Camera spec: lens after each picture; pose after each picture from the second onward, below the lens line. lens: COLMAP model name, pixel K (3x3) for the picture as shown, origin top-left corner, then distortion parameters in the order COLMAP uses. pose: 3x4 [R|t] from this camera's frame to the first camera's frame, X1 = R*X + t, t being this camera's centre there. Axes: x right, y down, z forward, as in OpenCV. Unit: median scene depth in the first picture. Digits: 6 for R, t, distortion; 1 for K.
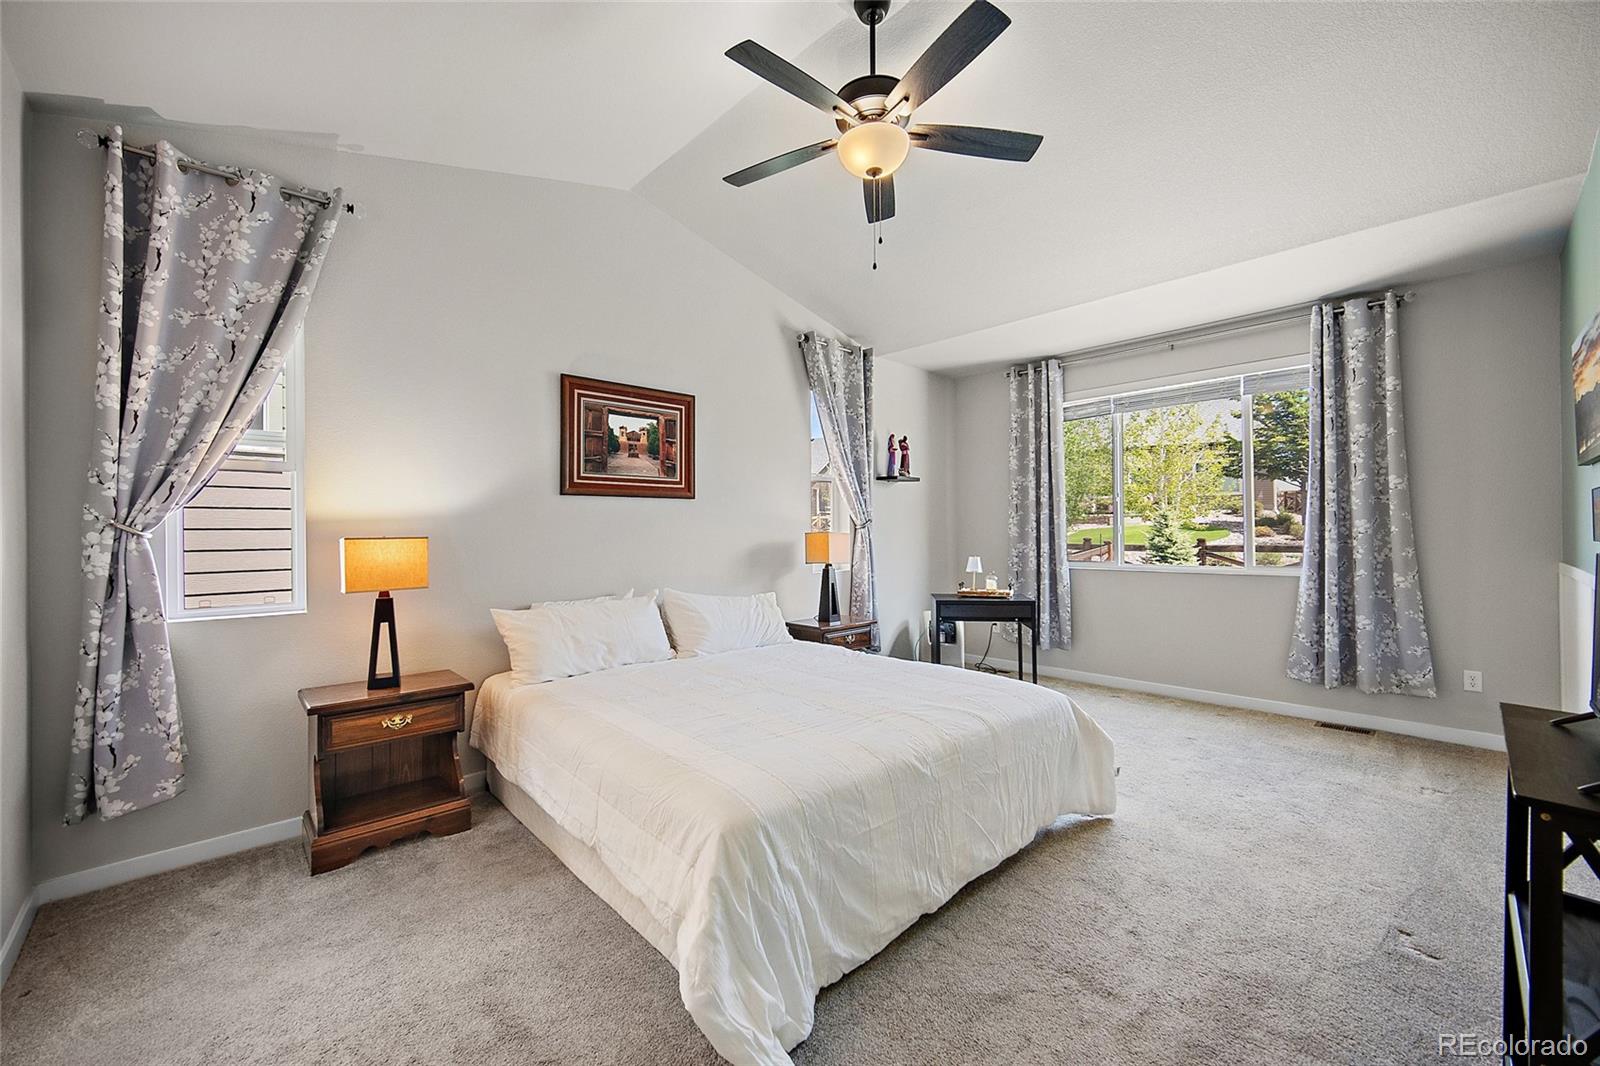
lens RADIAL K [[634.5, 0, 793.0], [0, 634.5, 533.4], [0, 0, 1]] dist [-0.005035, 0.001209]
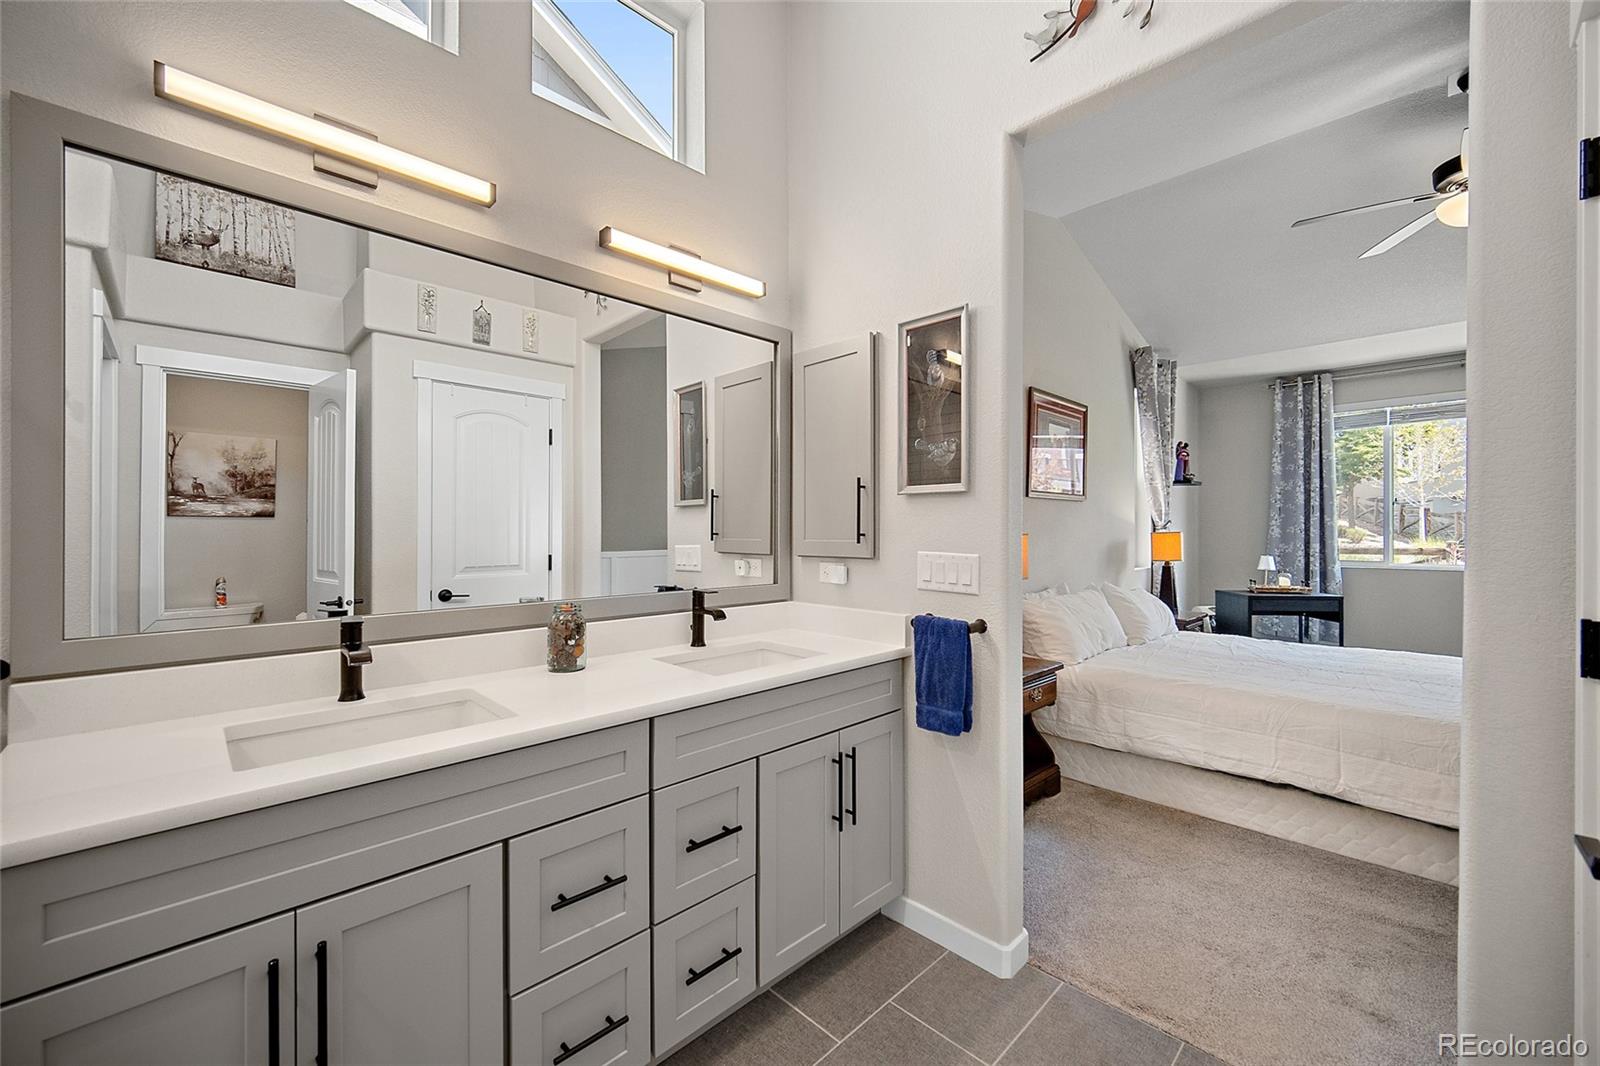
lens RADIAL K [[634.5, 0, 806.8], [0, 634.5, 531.0], [0, 0, 1]] dist [-0.005035, 0.001209]
pose [[0.999814, 0.009757, 0.016654, -0.487198], [-0.009721, 0.999950, -0.002245, 0.004672], [-0.016675, 0.002083, 0.999859, -0.062127]]
